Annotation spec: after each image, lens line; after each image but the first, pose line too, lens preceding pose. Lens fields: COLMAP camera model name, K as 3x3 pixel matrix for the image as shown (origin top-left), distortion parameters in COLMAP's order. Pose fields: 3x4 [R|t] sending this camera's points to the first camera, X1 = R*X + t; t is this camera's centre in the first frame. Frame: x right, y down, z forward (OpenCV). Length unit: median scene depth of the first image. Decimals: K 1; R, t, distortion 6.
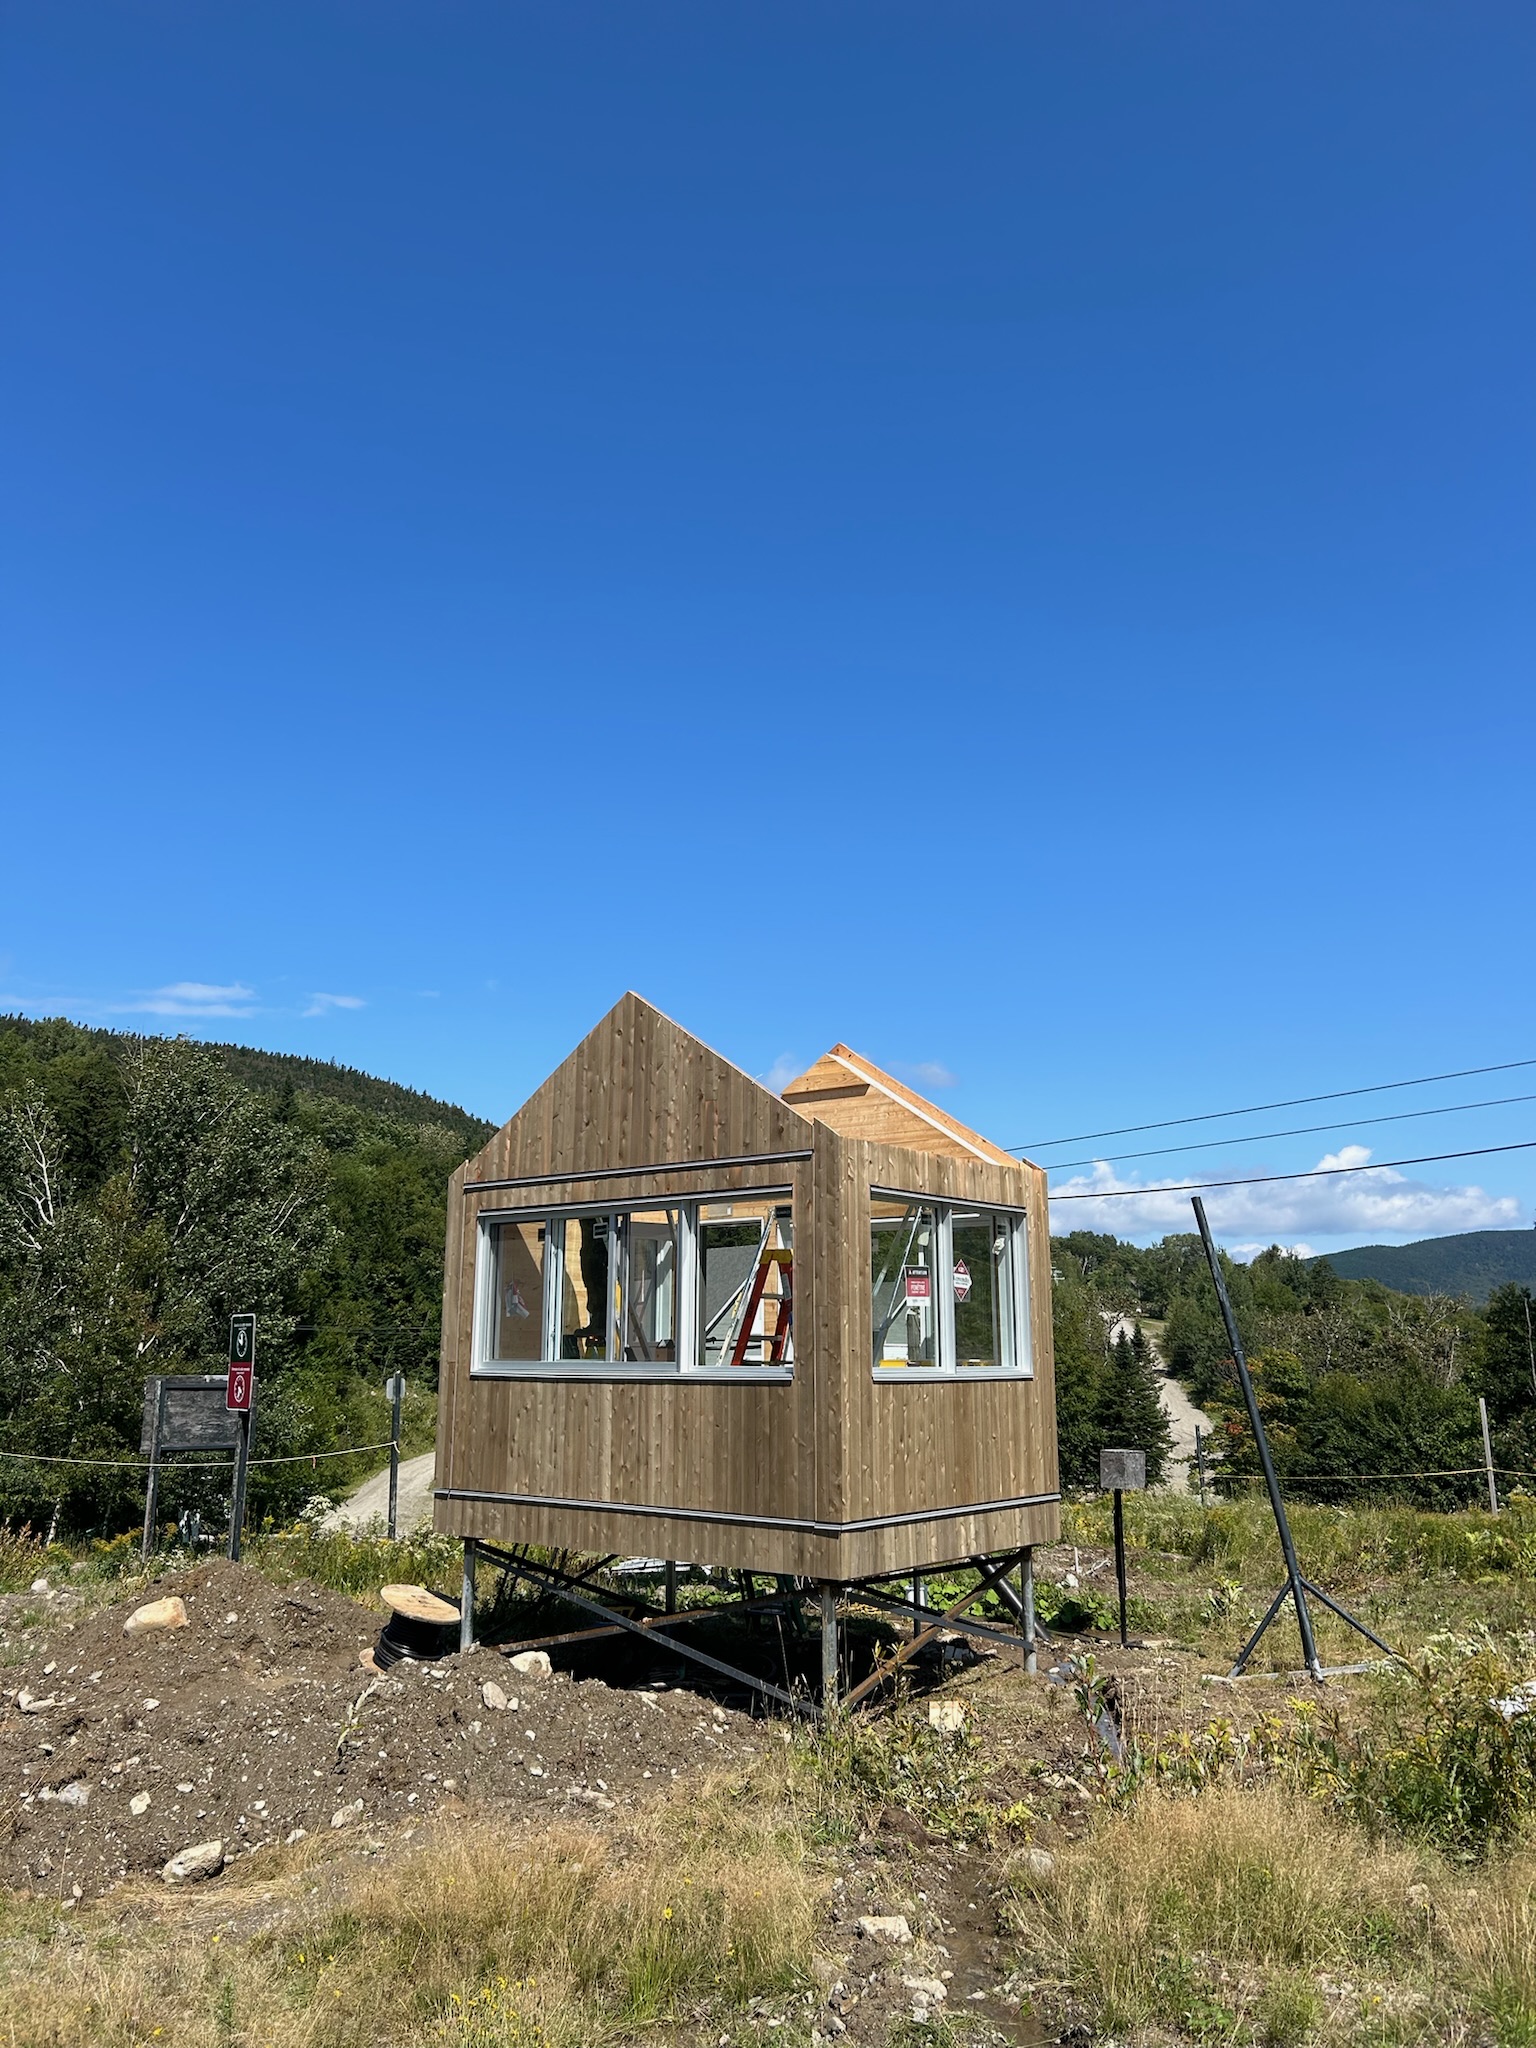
lens RADIAL K [[1542.7, 0, 778.9], [0, 1542.7, 994.1], [0, 0, 1]] dist [0.027942, -0.003006]
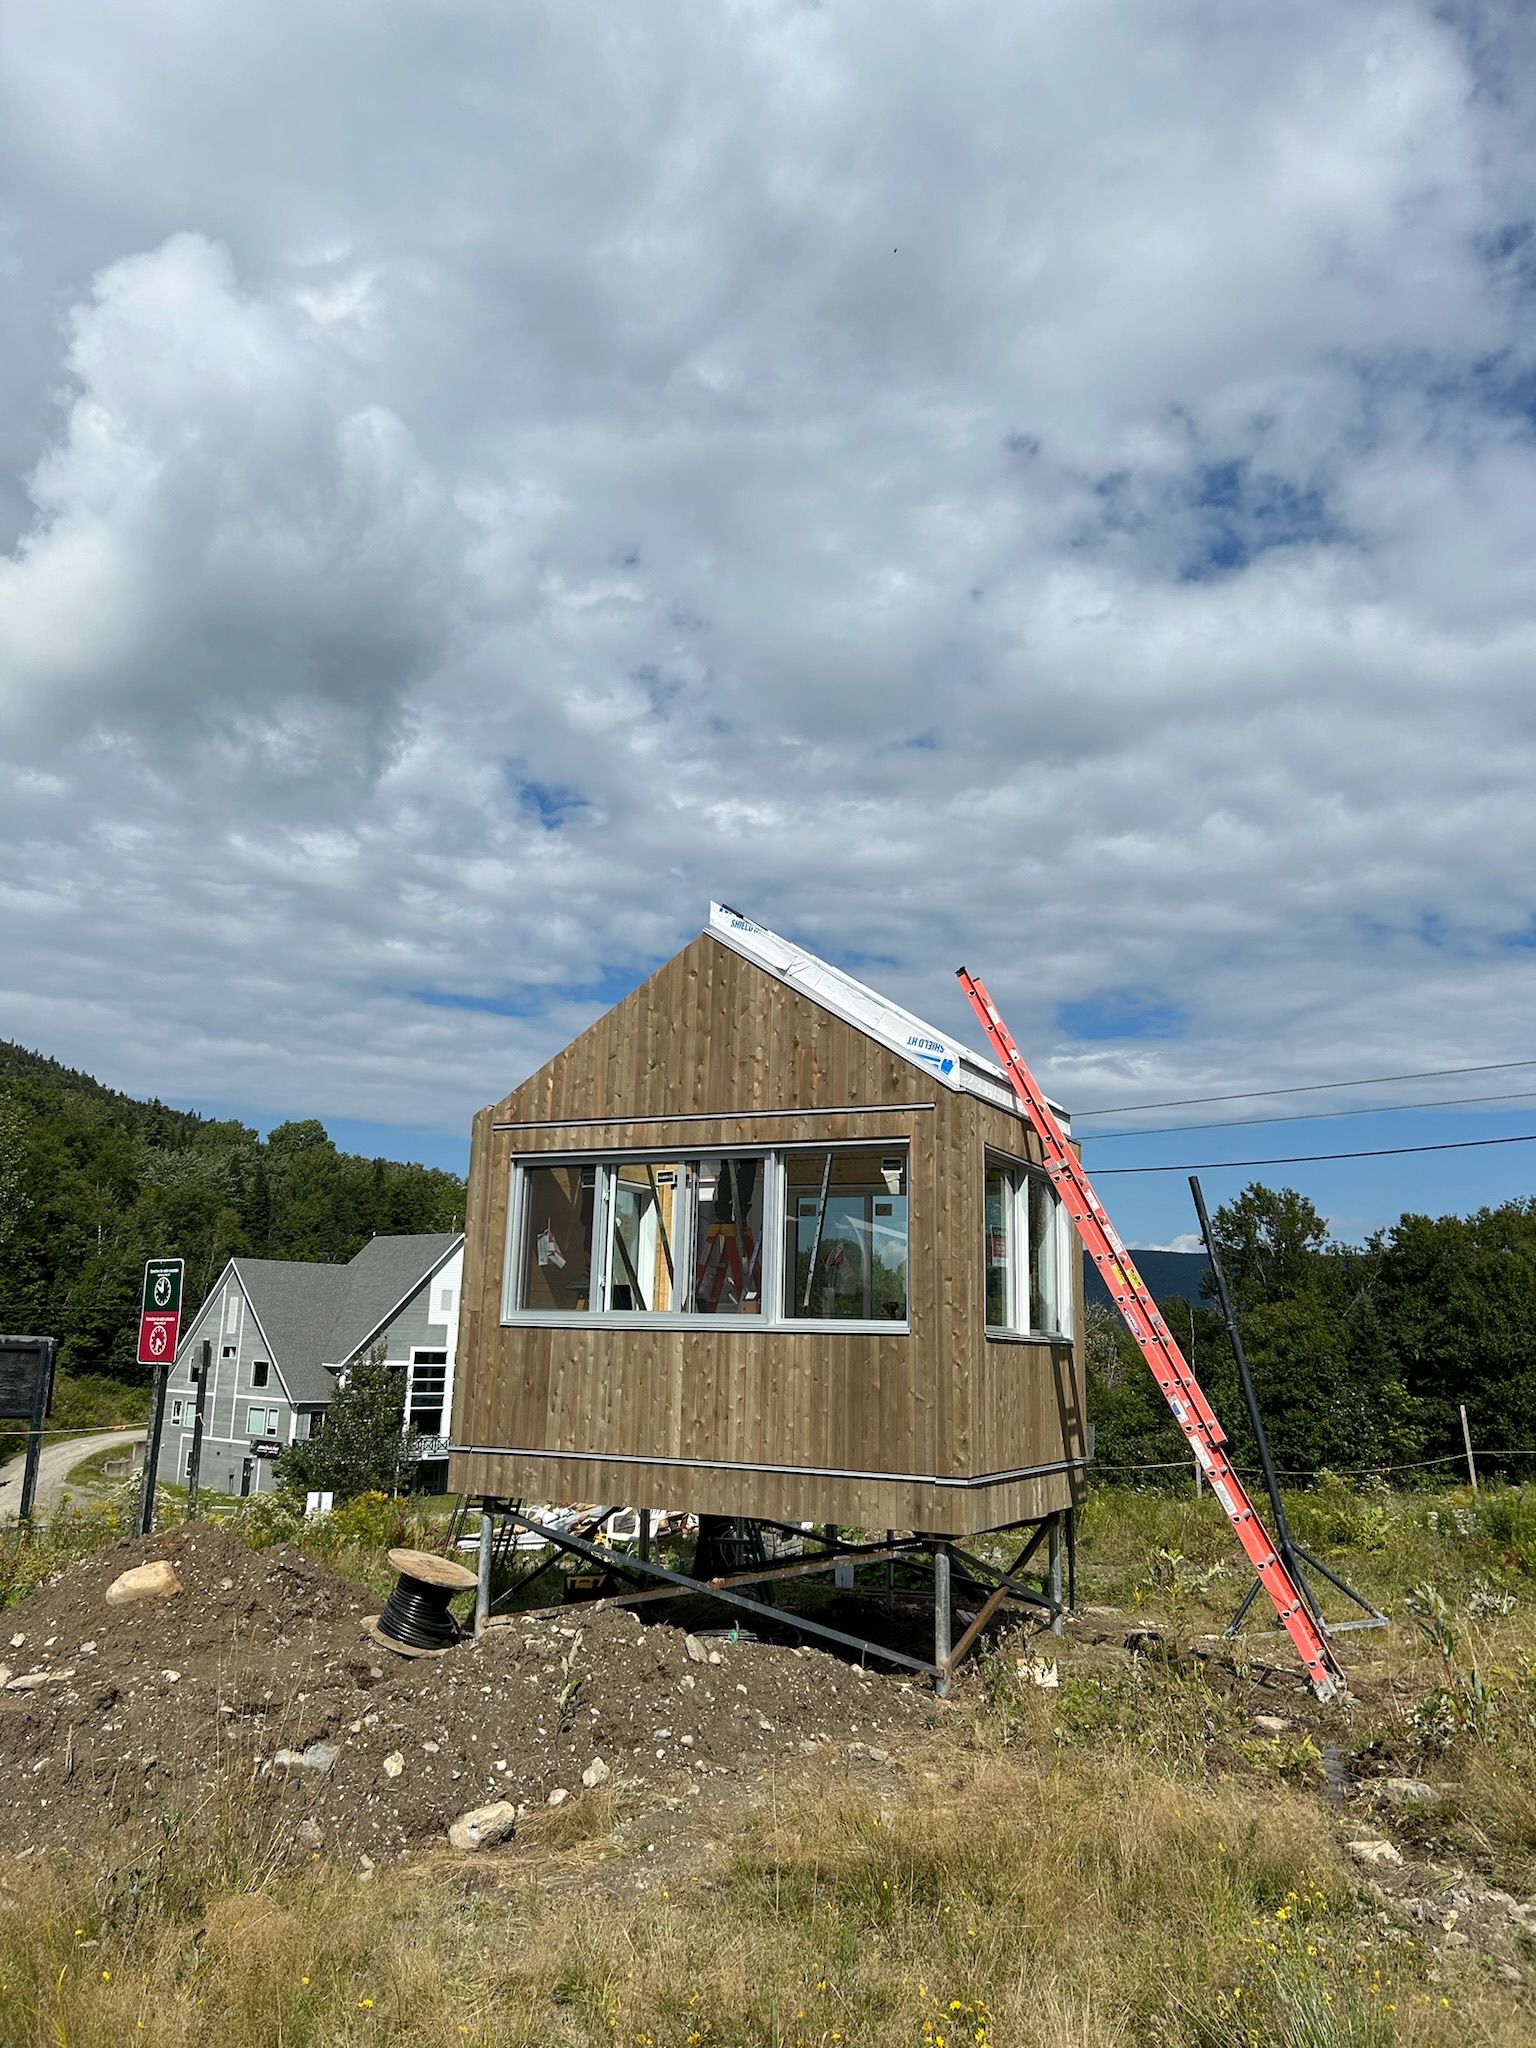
lens RADIAL K [[1527.3, 0, 743.2], [0, 1527.3, 1032.6], [0, 0, 1]] dist [0.115288, -0.183390]
pose [[0.974708, 0.071030, 0.211894, -0.289040], [-0.075754, 0.997025, 0.014248, 0.048230], [-0.210252, -0.029940, 0.977189, 0.066381]]
